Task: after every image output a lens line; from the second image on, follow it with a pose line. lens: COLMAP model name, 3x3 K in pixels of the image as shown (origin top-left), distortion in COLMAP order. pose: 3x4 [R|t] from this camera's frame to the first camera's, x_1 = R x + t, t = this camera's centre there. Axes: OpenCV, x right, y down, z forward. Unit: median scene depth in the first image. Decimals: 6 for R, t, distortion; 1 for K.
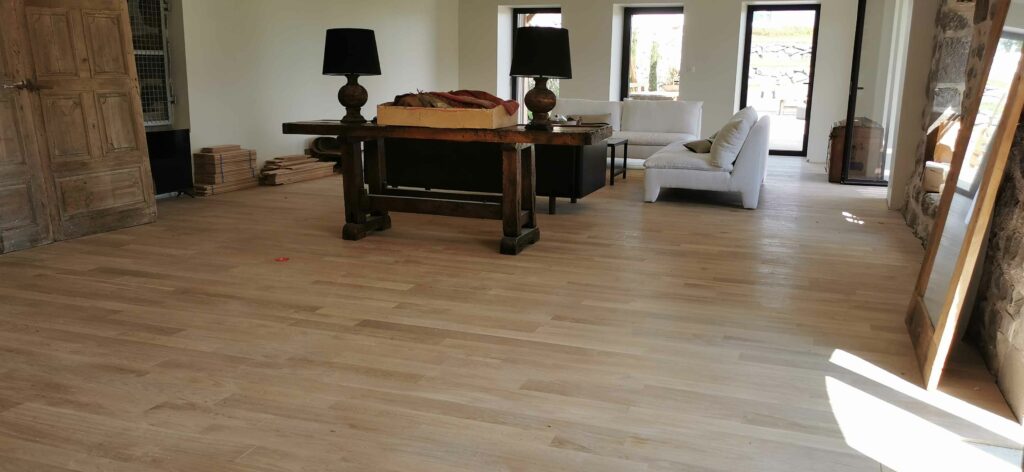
lens RADIAL K [[782.3, 0, 511.9], [0, 782.3, 239.0], [0, 0, 1]] dist [0.068815, -0.066553]
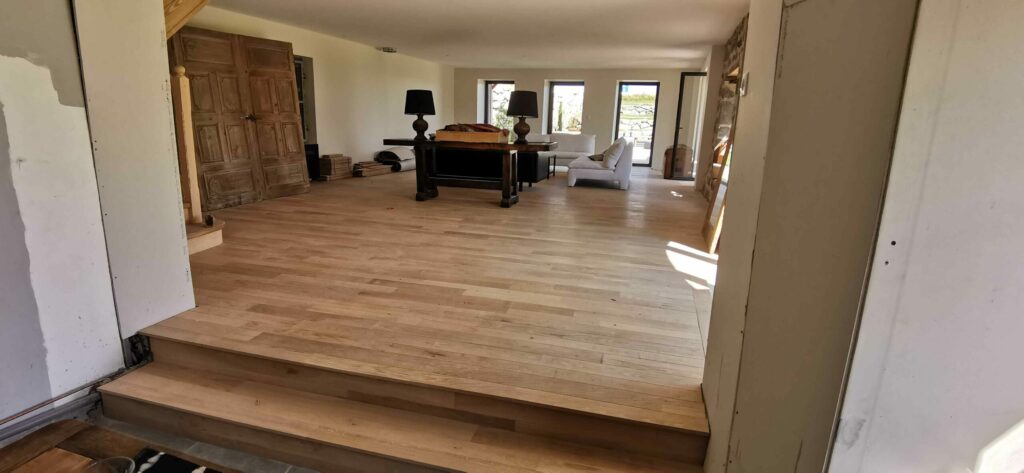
lens RADIAL K [[534.4, 0, 470.3], [0, 534.4, 239.4], [0, 0, 1]] dist [0.030042, -0.000136]
pose [[0.998879, 0.008277, 0.046603, -0.137543], [-0.008506, 0.999953, 0.004708, 0.084933], [-0.046562, -0.005099, 0.998902, -0.297873]]
